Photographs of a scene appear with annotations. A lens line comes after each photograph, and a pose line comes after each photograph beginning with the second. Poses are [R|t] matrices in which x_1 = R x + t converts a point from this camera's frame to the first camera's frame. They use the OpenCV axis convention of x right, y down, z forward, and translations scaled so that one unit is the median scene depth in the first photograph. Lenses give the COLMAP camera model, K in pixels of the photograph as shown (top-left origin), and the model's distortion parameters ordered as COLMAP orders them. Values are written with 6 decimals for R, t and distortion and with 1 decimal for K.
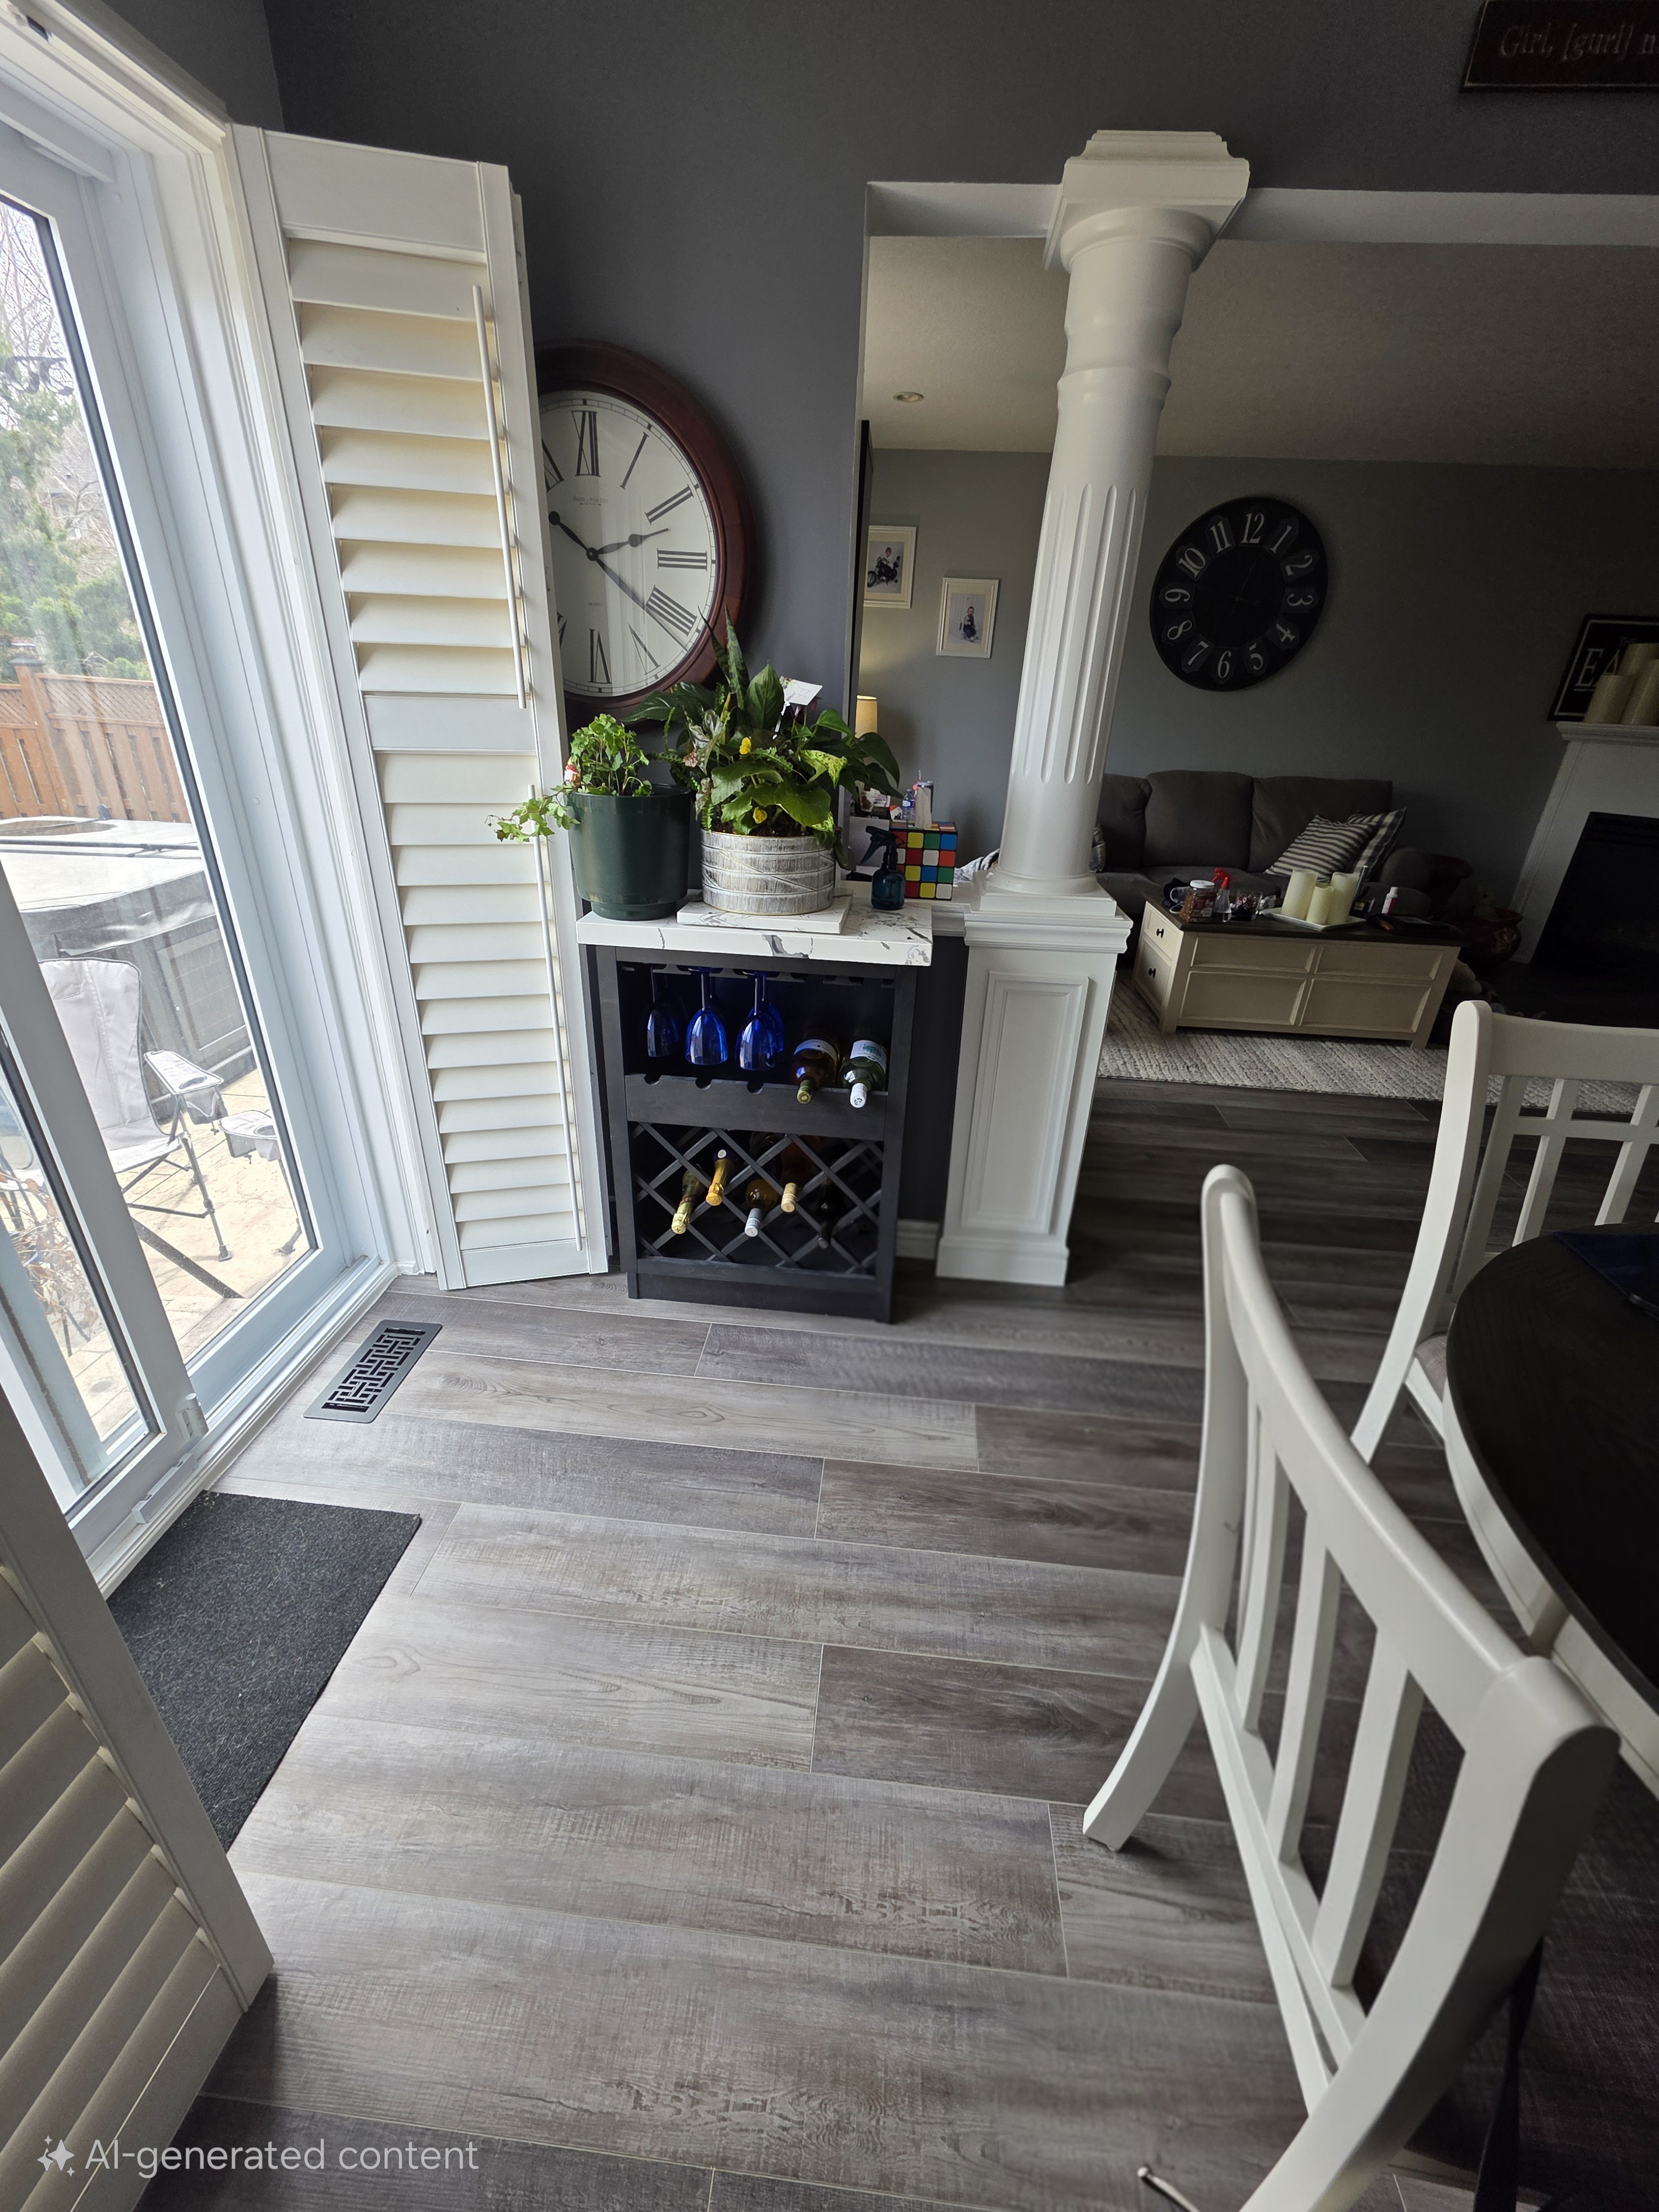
lens RADIAL K [[884.8, 0, 830.8], [0, 884.8, 1110.7], [0, 0, 1]] dist [0.003256, 0.000860]
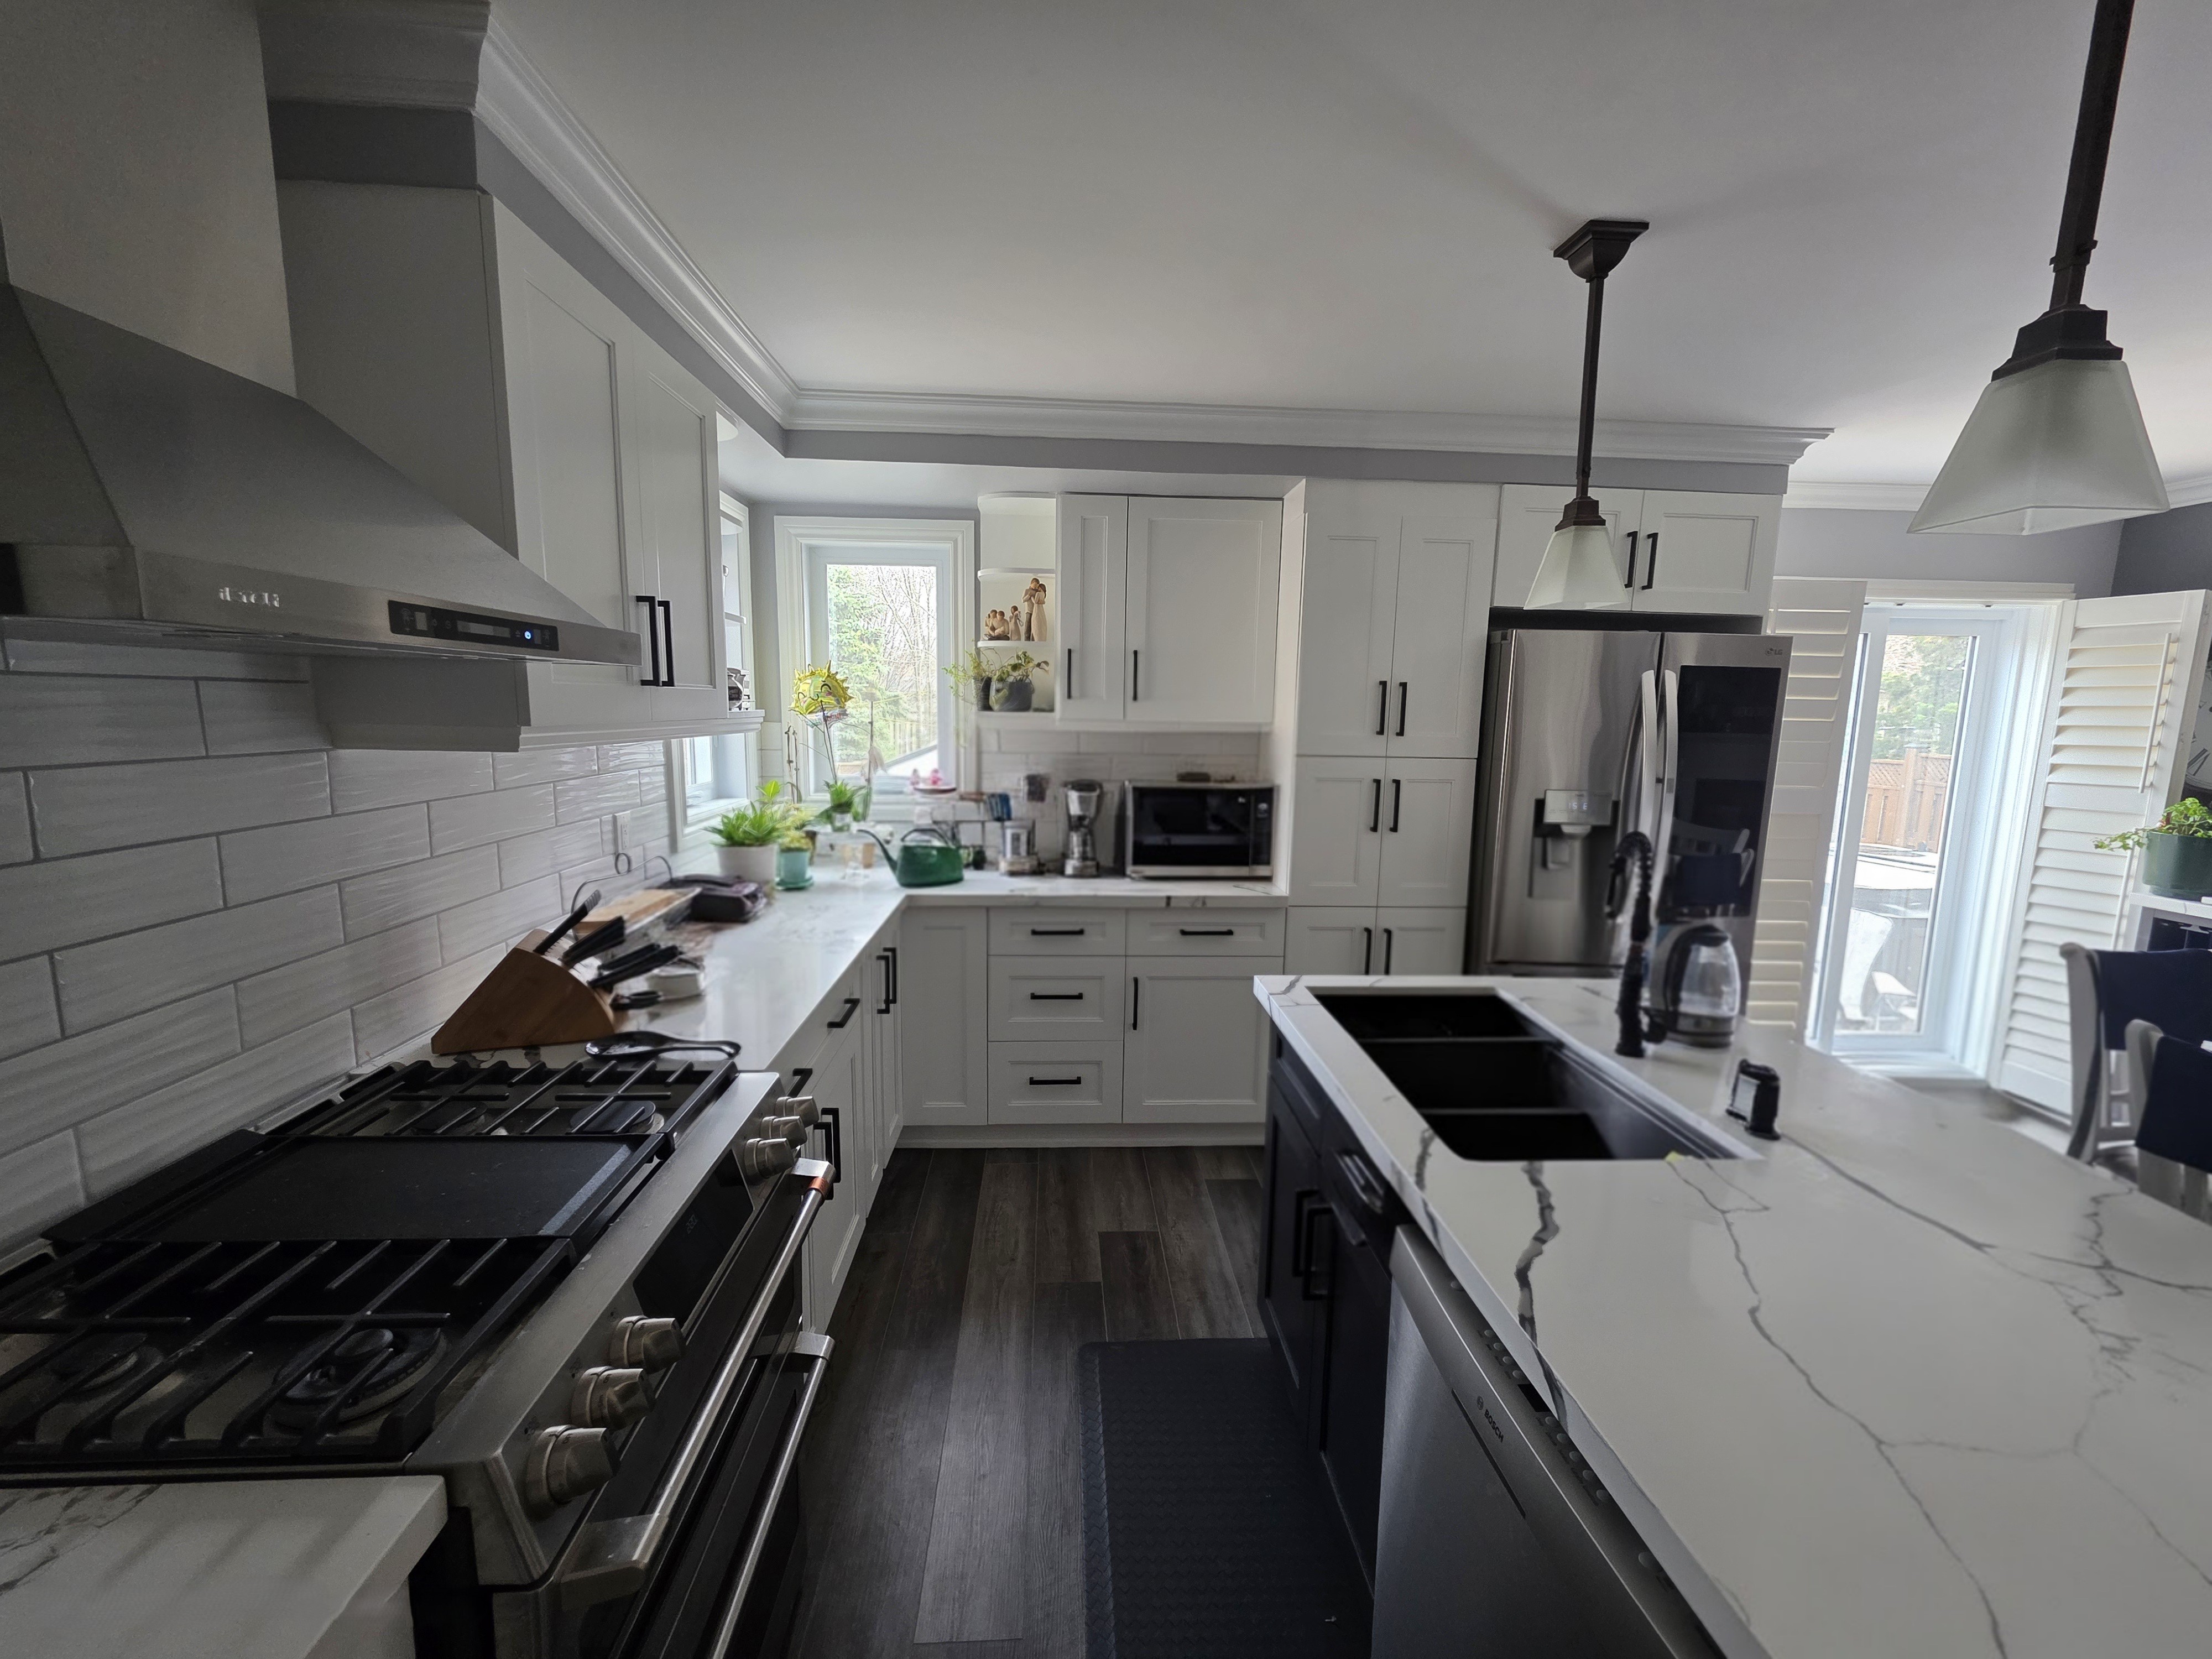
lens RADIAL K [[884.8, 0, 1102.6], [0, 884.8, 828.3], [0, 0, 1]] dist [0.003256, 0.000860]
pose [[0.146713, 0.096216, -0.984489, 1.283958], [-0.438167, 0.898612, 0.022526, 0.603782], [0.886840, 0.428065, 0.173996, -1.401768]]
